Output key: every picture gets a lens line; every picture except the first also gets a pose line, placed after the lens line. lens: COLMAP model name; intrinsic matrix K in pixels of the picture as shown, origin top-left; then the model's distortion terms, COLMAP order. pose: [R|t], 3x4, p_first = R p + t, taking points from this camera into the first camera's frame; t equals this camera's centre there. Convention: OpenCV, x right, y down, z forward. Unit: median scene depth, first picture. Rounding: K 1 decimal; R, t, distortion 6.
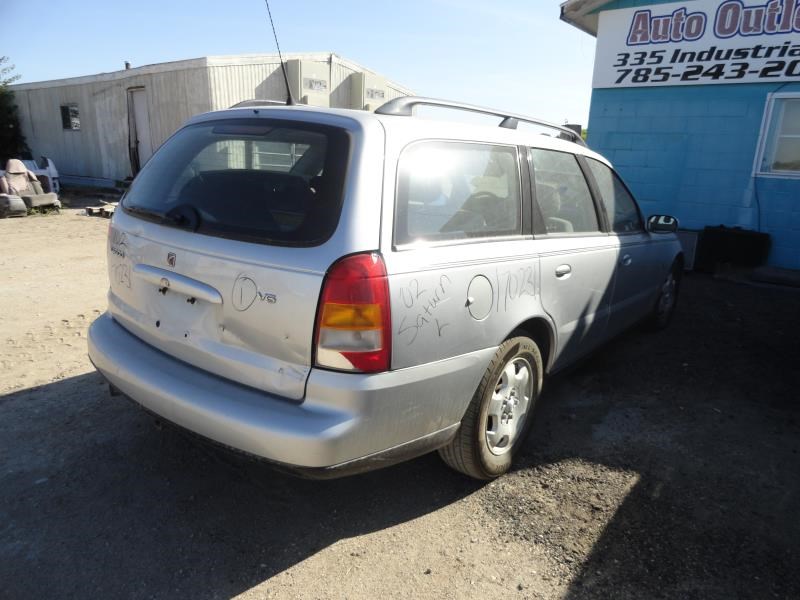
lens RADIAL K [[543.4, 0, 400.2], [0, 543.4, 291.6], [0, 0, 1]] dist [0.010850, -0.007364]
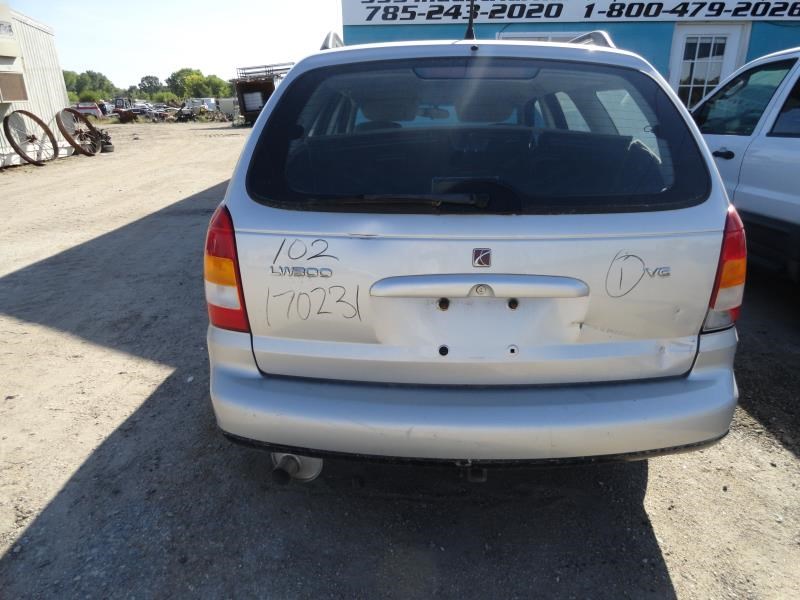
lens RADIAL K [[543.4, 0, 400.0], [0, 543.4, 300.9], [0, 0, 1]] dist [0.010850, -0.007364]
pose [[0.797628, -0.254034, 0.547043, -0.264646], [0.192860, 0.966781, 0.167747, -0.041777], [-0.571484, -0.028297, 0.820125, 0.136122]]
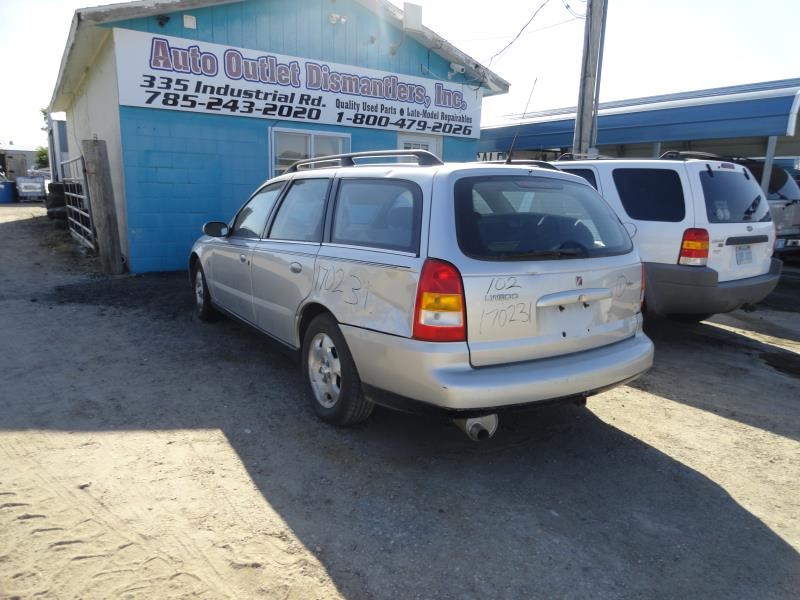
lens RADIAL K [[543.4, 0, 396.4], [0, 543.4, 300.6], [0, 0, 1]] dist [0.010850, -0.007364]
pose [[0.329067, -0.232462, 0.915247, -0.530405], [0.222084, 0.961092, 0.164258, -0.097367], [-0.917820, 0.149210, 0.367890, 0.267888]]
